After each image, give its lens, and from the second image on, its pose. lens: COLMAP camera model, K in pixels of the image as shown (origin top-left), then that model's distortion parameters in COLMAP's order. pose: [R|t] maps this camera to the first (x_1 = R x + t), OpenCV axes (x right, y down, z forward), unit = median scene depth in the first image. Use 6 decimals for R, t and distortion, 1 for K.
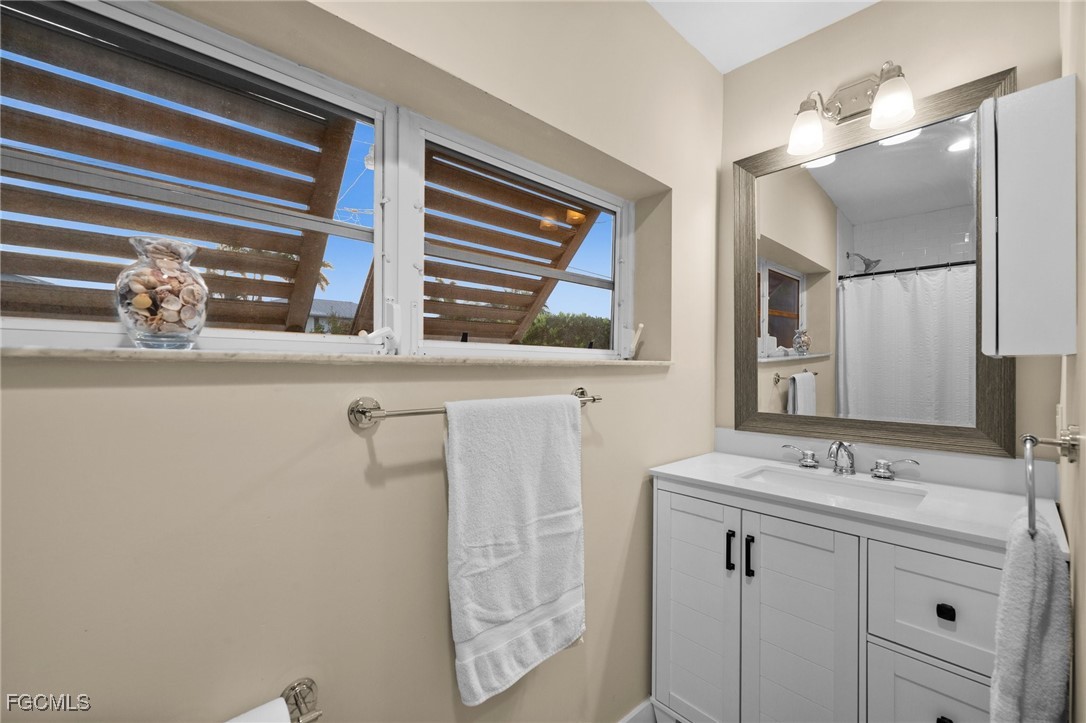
lens RADIAL K [[426.9, 0, 542.4], [0, 426.9, 363.7], [0, 0, 1]] dist [-0.000820, -0.000033]
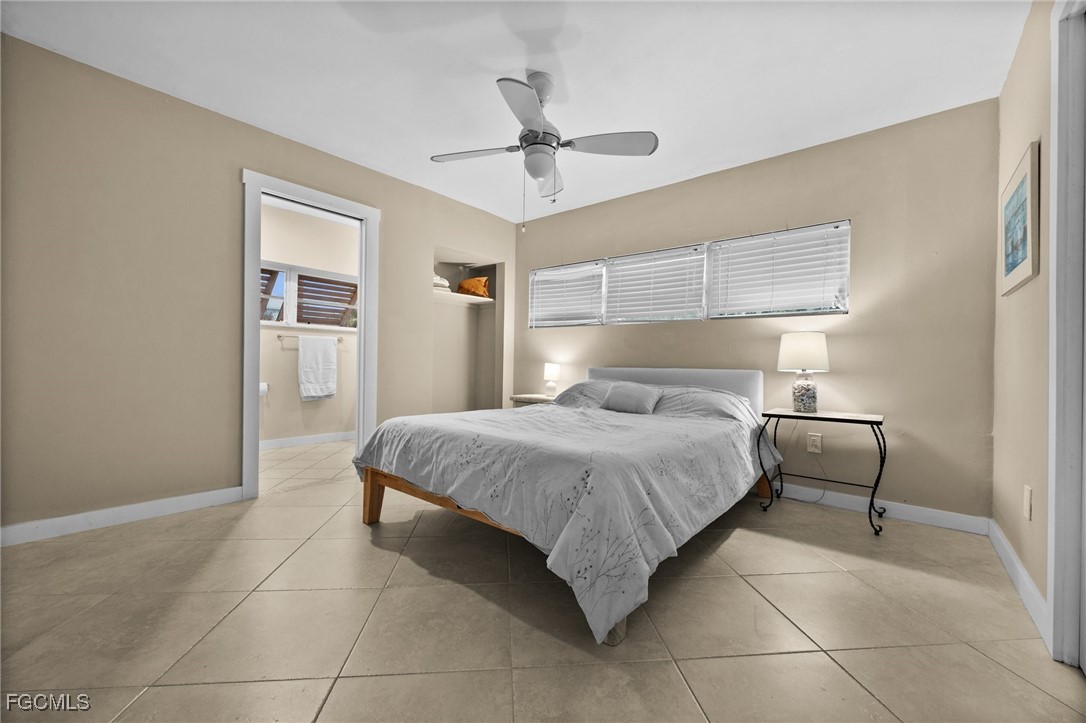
lens RADIAL K [[426.9, 0, 544.9], [0, 426.9, 362.0], [0, 0, 1]] dist [-0.000820, -0.000033]
pose [[0.988325, 0.021293, 0.150864, 1.617928], [-0.021177, 0.999773, -0.002378, 0.307860], [-0.150880, -0.000845, 0.988552, -3.762470]]
